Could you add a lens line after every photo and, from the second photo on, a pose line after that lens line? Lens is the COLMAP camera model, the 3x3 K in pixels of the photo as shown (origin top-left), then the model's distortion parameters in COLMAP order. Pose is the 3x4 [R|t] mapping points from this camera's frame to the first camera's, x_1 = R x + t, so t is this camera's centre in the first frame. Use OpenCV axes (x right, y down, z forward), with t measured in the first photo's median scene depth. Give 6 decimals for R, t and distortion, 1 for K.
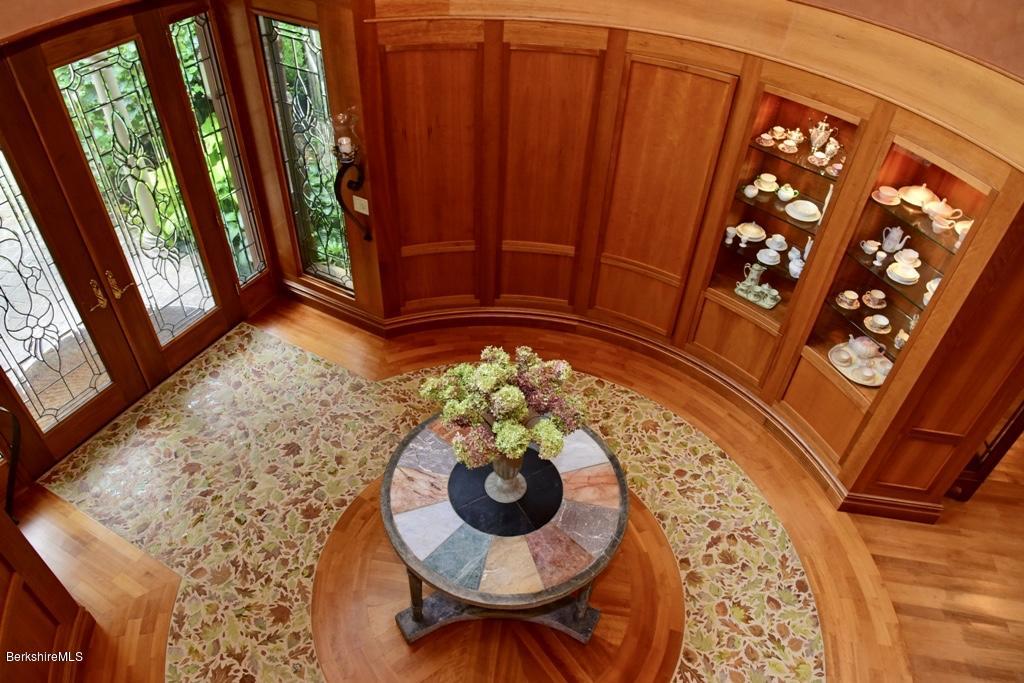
lens RADIAL K [[702.7, 0, 512.0], [0, 702.7, 341.5], [0, 0, 1]] dist [-0.044646, 0.002152]
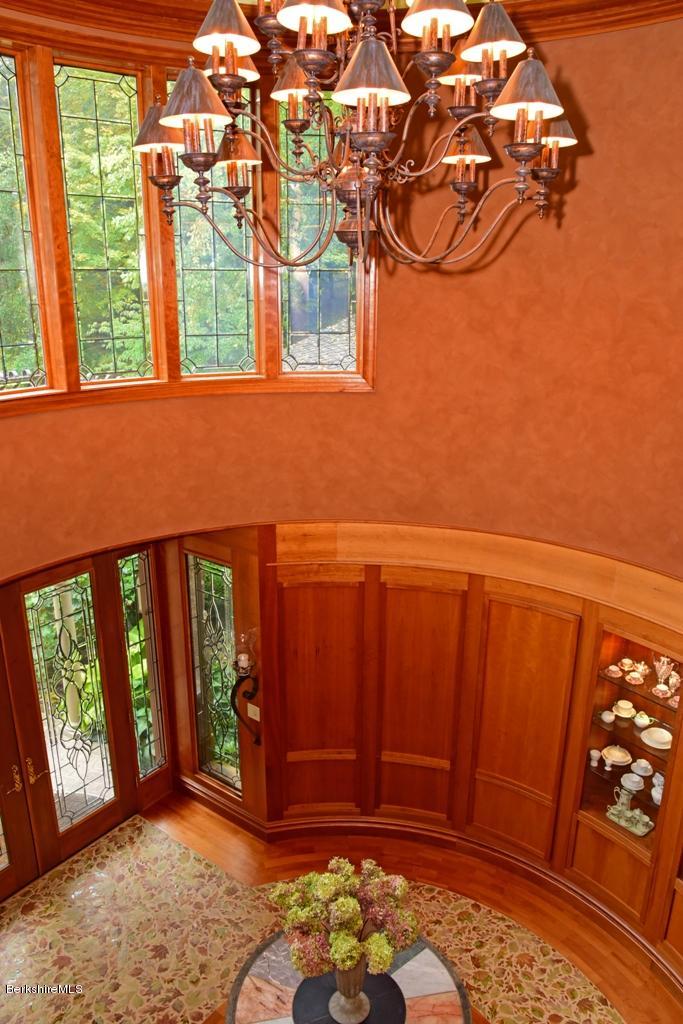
lens RADIAL K [[702.7, 0, 323.1], [0, 702.7, 534.8], [0, 0, 1]] dist [-0.044646, 0.002152]
pose [[0.989004, 0.009886, -0.147560, 0.059596], [-0.070182, 0.909630, -0.409449, -0.002738], [0.130177, 0.415303, 0.900321, -0.116353]]
